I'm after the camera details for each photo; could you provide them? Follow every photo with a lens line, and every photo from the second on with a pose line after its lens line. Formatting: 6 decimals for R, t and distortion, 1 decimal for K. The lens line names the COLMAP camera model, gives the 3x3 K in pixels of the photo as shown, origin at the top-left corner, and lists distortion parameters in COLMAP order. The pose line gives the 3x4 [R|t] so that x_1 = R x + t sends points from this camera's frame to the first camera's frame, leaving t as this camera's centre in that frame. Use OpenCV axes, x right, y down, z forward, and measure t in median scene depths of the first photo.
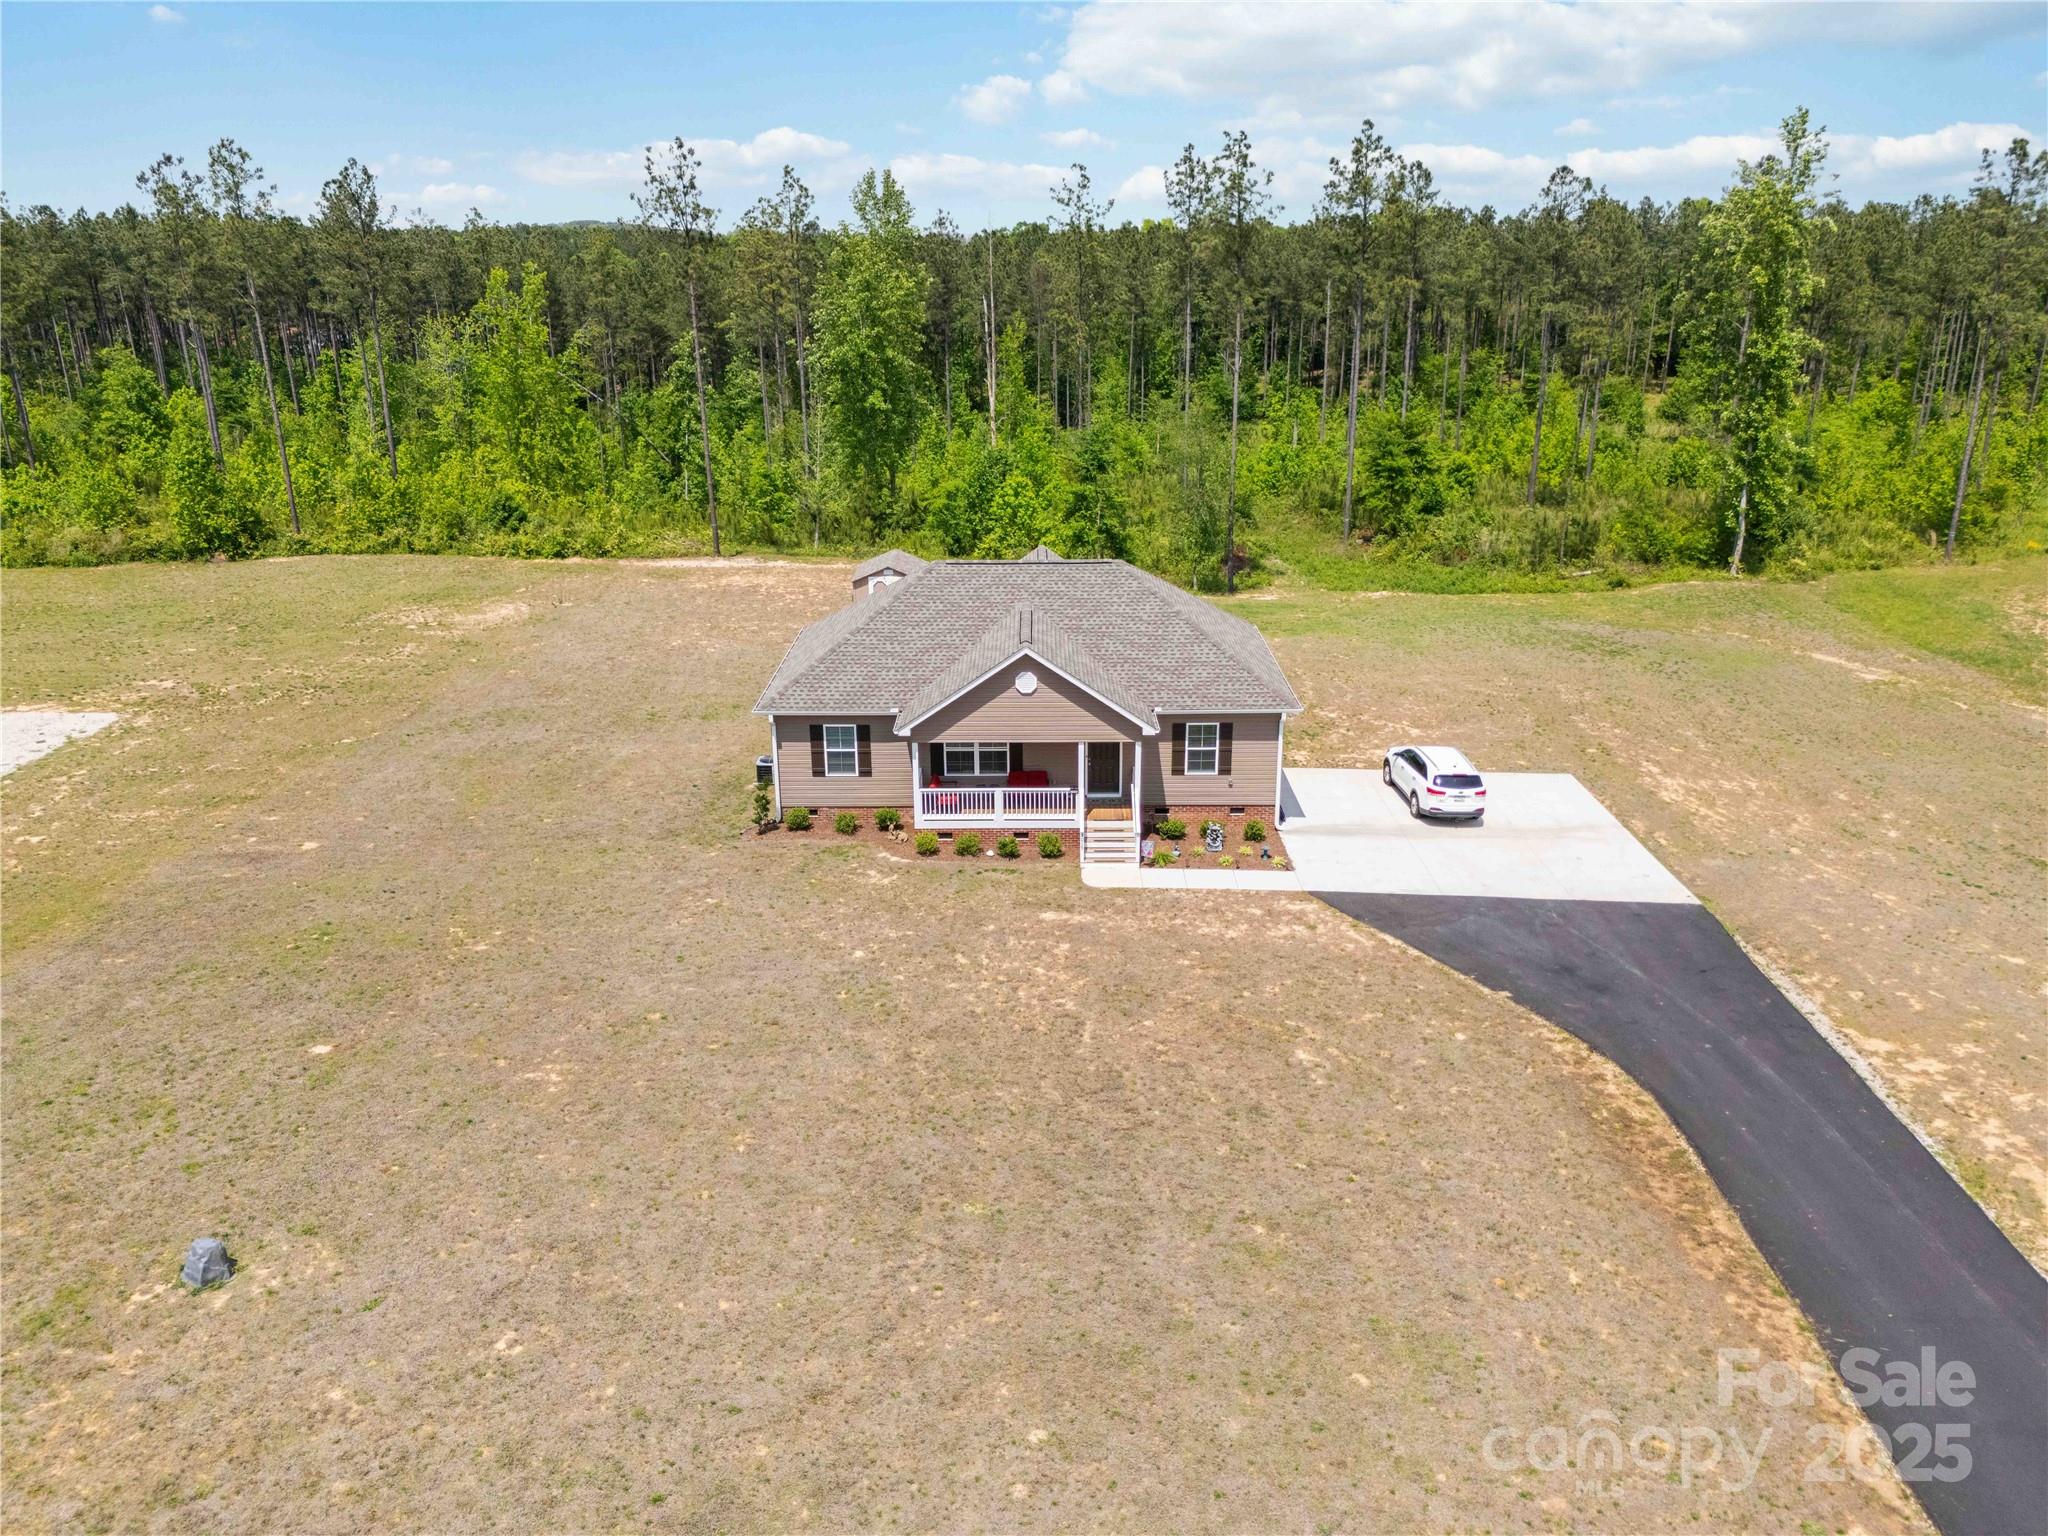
lens RADIAL K [[1508.7, 0, 1031.4], [0, 1508.7, 769.0], [0, 0, 1]] dist [0.082020, -0.100052]
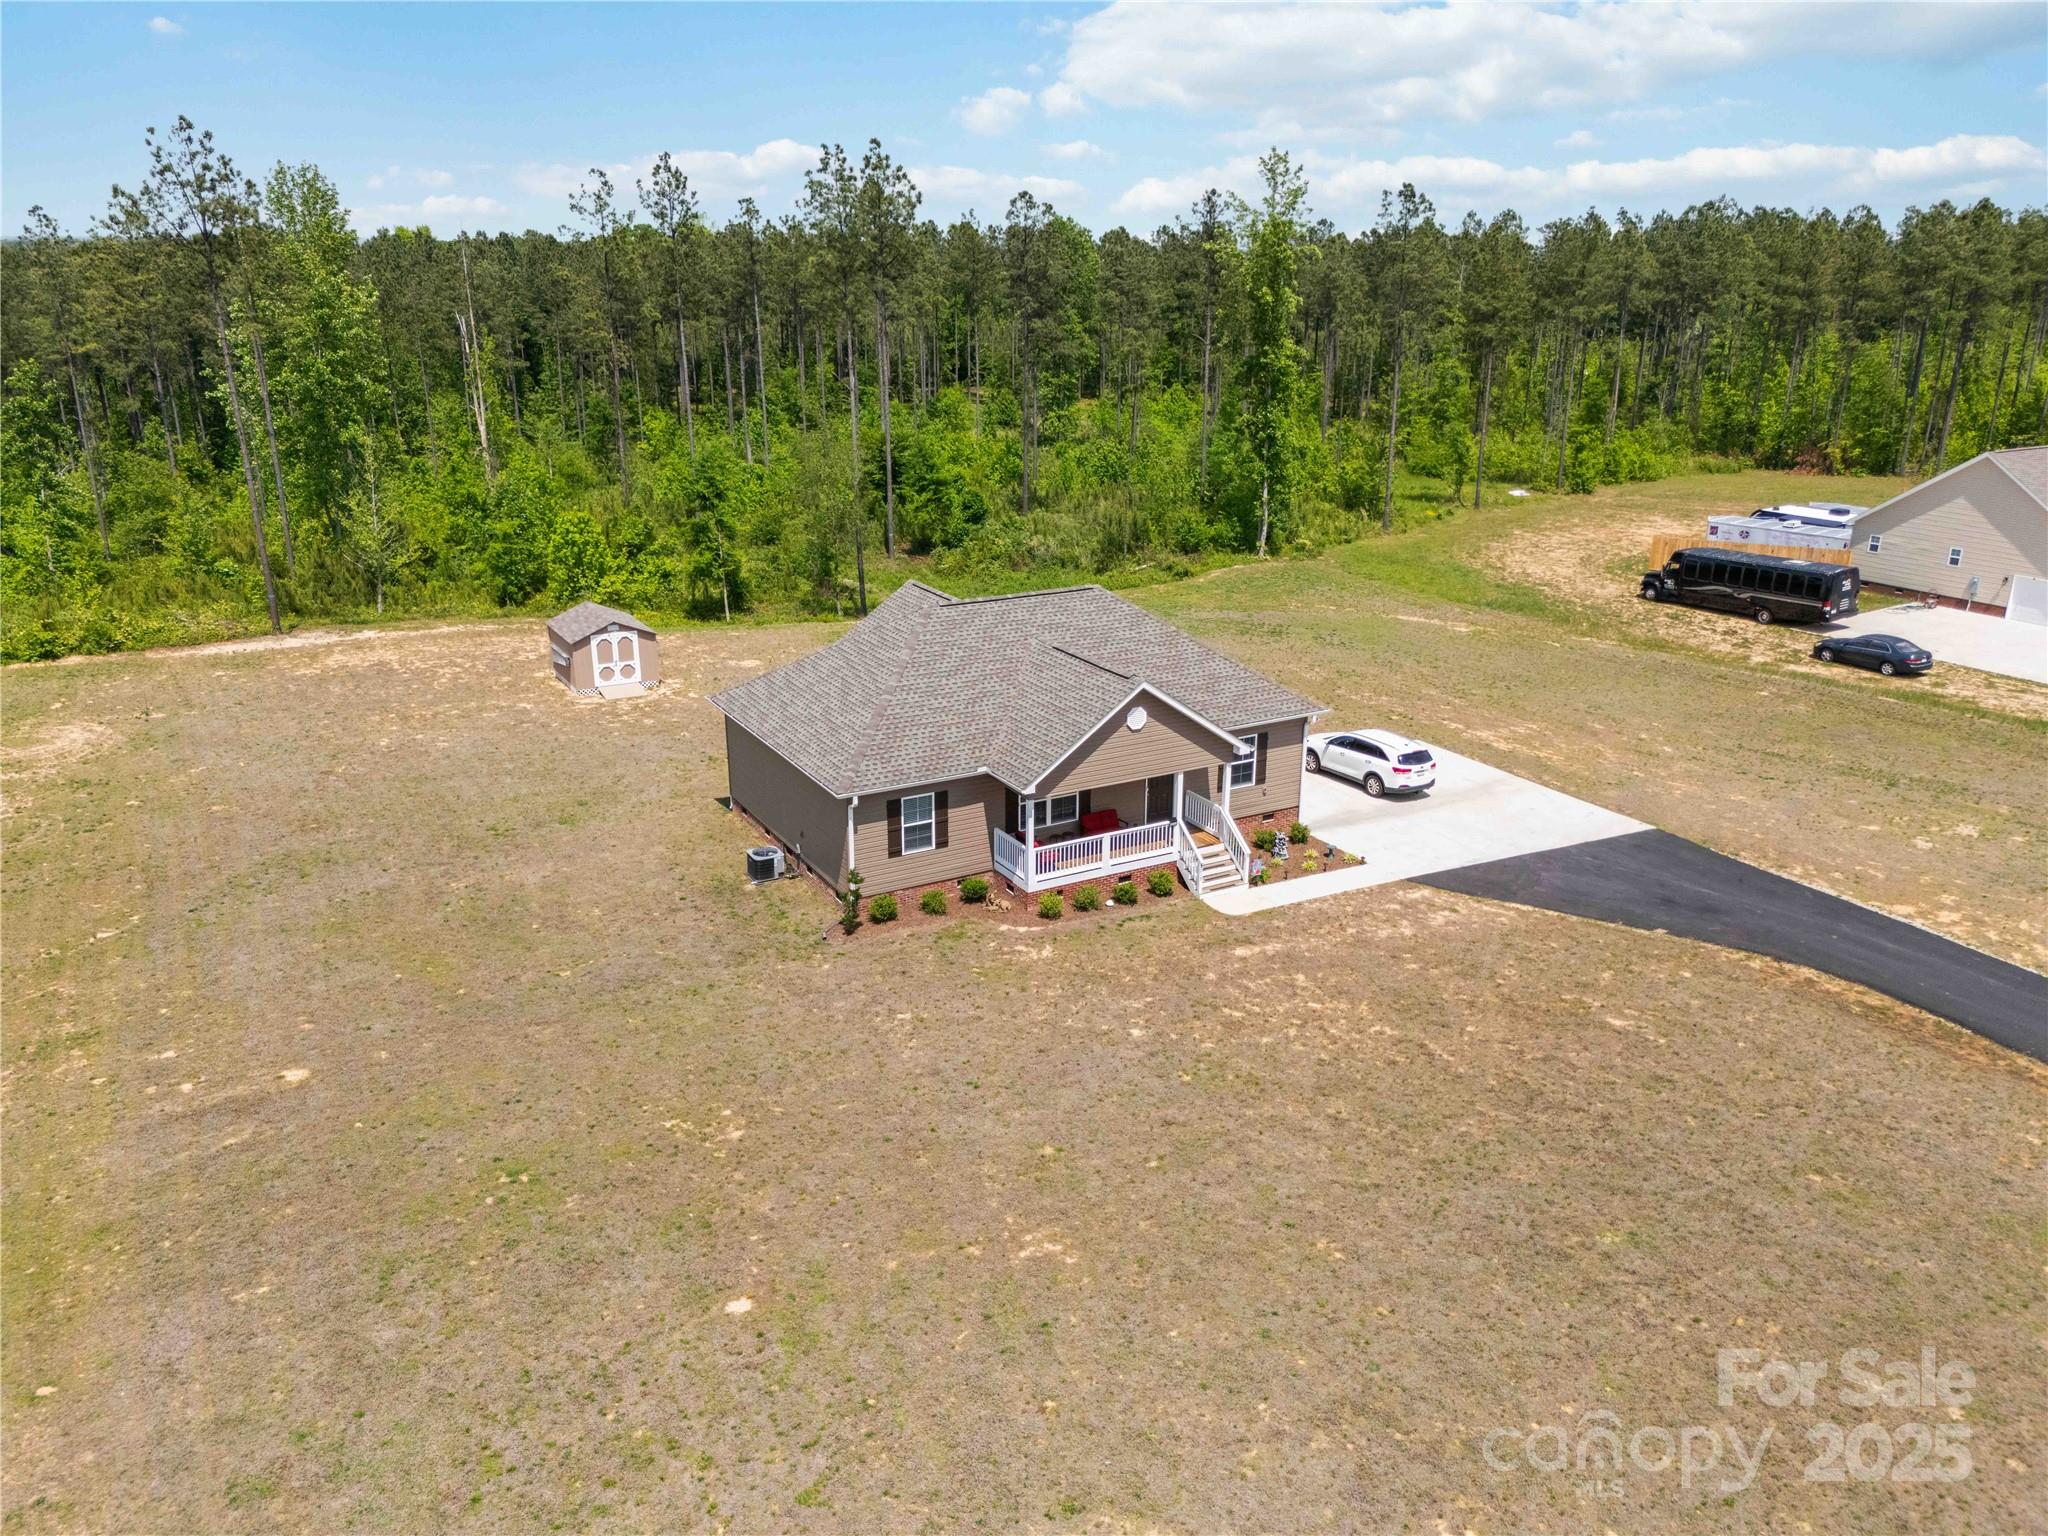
lens RADIAL K [[1508.7, 0, 1031.4], [0, 1508.7, 769.0], [0, 0, 1]] dist [0.082020, -0.100052]
pose [[0.865917, -0.150124, 0.477128, -0.493433], [0.154425, 0.987535, 0.030460, -0.061573], [-0.475753, 0.047305, 0.878306, 0.185448]]
